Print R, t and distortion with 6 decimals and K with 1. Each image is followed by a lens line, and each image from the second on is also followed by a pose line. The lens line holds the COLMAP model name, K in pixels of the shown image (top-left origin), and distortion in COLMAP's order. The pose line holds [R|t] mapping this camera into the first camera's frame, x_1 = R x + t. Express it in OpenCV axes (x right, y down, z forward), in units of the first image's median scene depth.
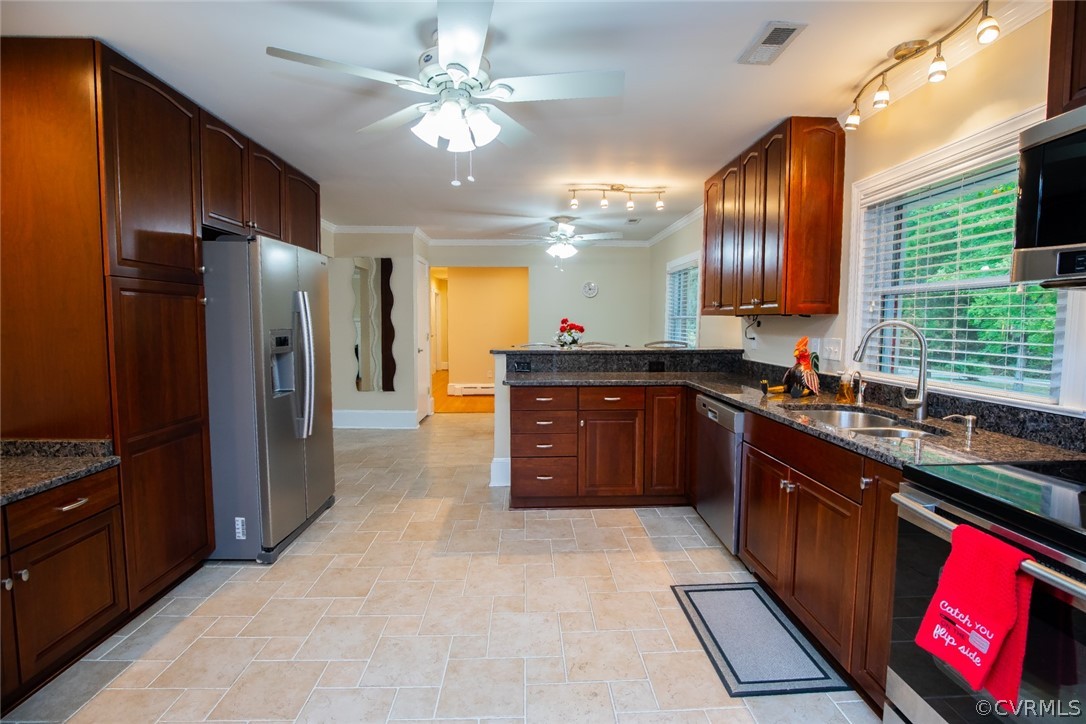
lens RADIAL K [[501.3, 0, 543.0], [0, 501.3, 362.0], [0, 0, 1]] dist [-0.031010, 0.000869]
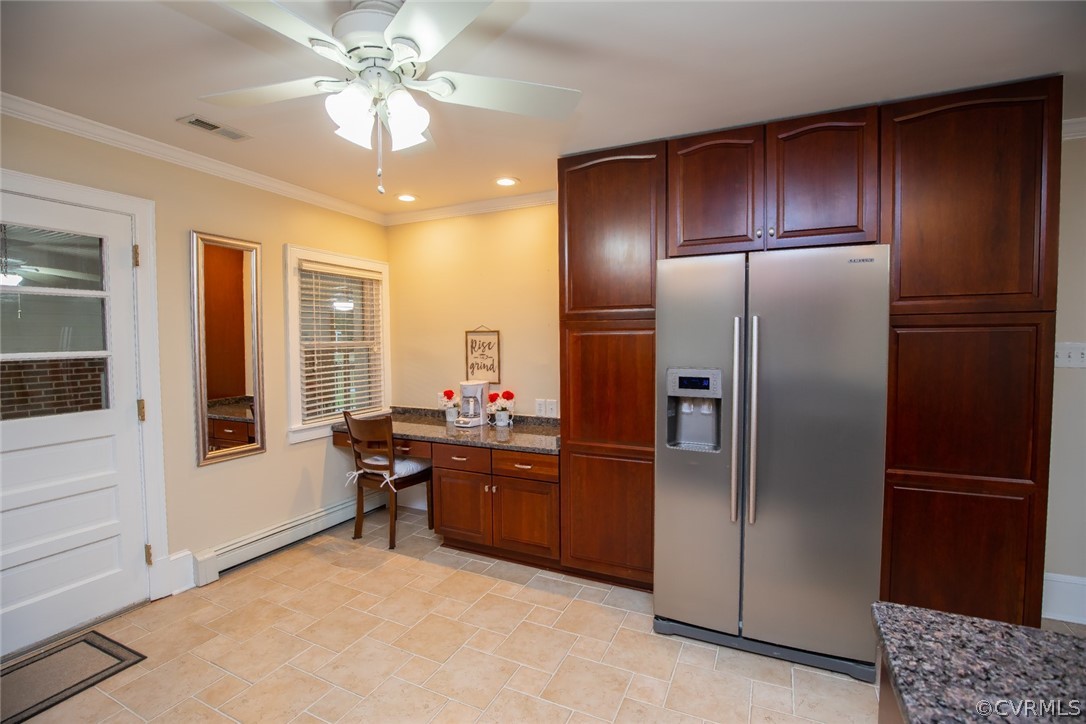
lens RADIAL K [[495.2, 0, 545.4], [0, 495.2, 362.2], [0, 0, 1]] dist [-0.037524, 0.007410]
pose [[-0.463042, 0.035647, -0.885619, 0.282136], [-0.073606, 0.994193, 0.078502, -0.116942], [0.883275, 0.101537, -0.457729, 1.146326]]
